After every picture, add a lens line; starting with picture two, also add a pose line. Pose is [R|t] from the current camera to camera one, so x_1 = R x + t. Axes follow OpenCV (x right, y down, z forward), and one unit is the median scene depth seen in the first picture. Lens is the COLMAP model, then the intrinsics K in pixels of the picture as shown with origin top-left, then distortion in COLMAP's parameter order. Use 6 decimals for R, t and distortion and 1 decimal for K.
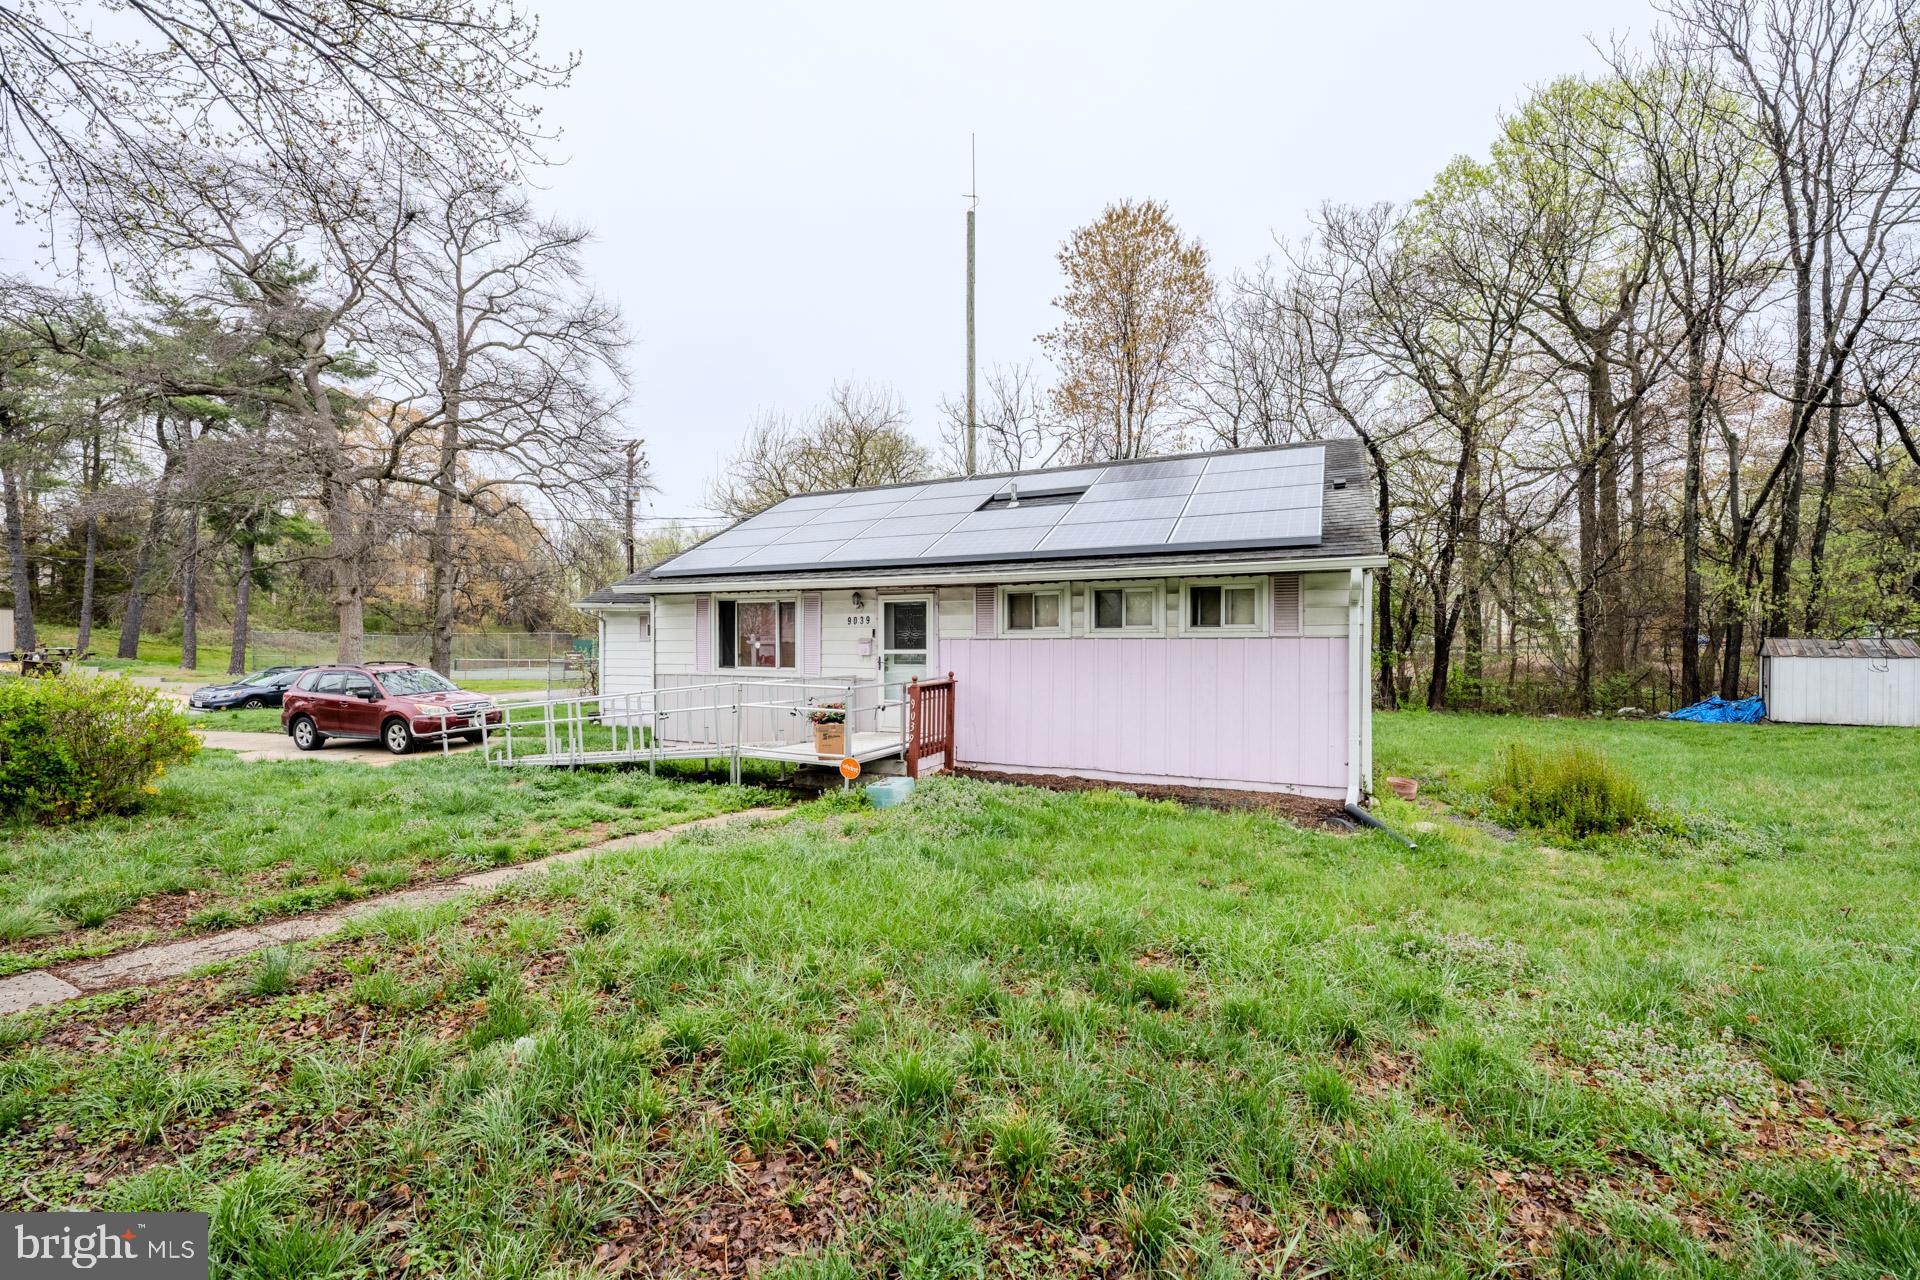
lens RADIAL K [[665.0, 0, 960.0], [0, 665.0, 640.0], [0, 0, 1]] dist [-0.000114, -0.000018]
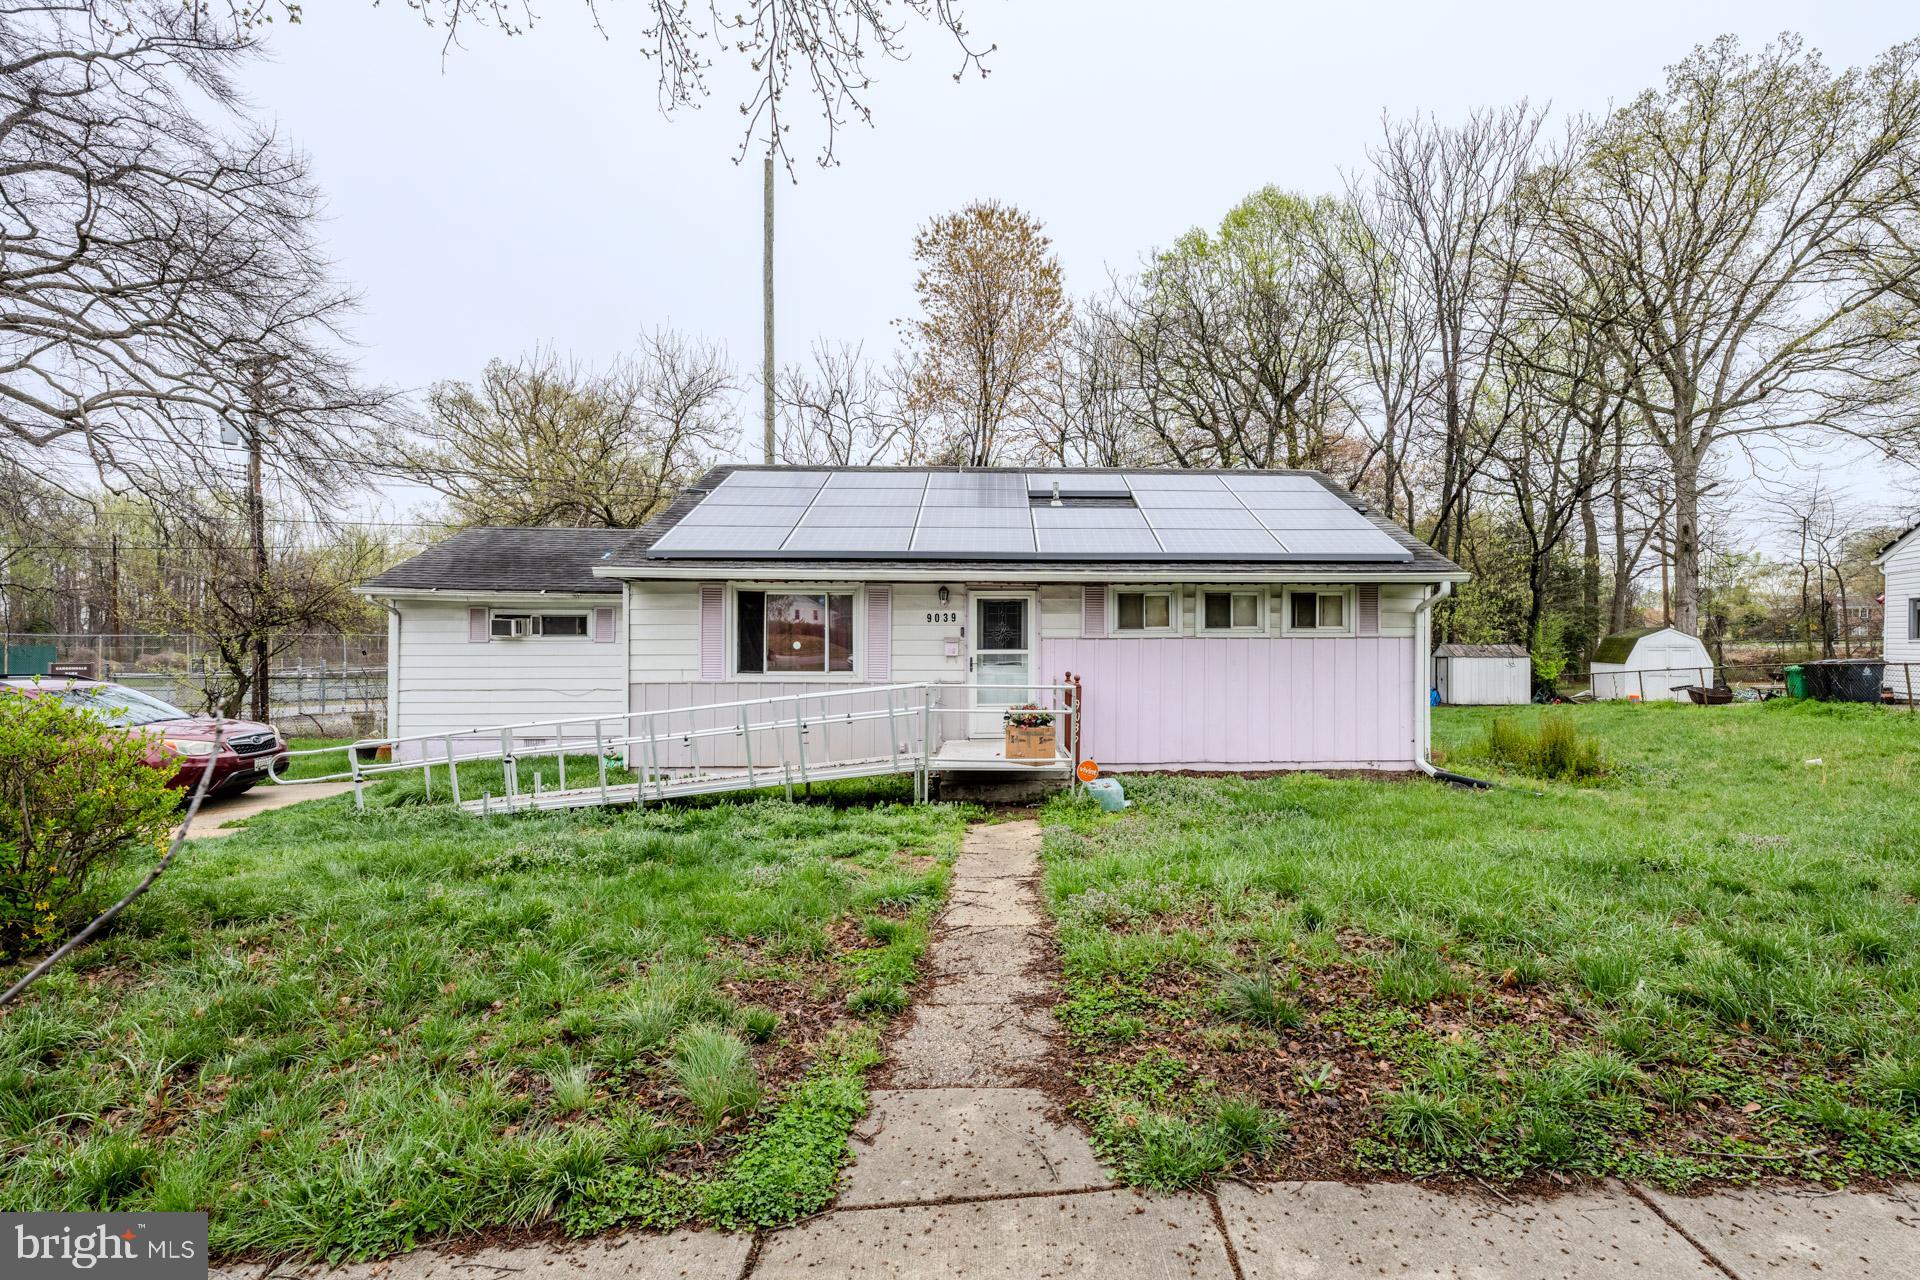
lens RADIAL K [[727.4, 0, 960.0], [0, 727.4, 640.0], [0, 0, 1]] dist [-0.000756, 0.000117]
pose [[0.911836, 0.005444, 0.410519, -0.516976], [-0.000730, 0.999932, -0.011638, 0.011743], [-0.410555, 0.010312, 0.911778, 0.085024]]
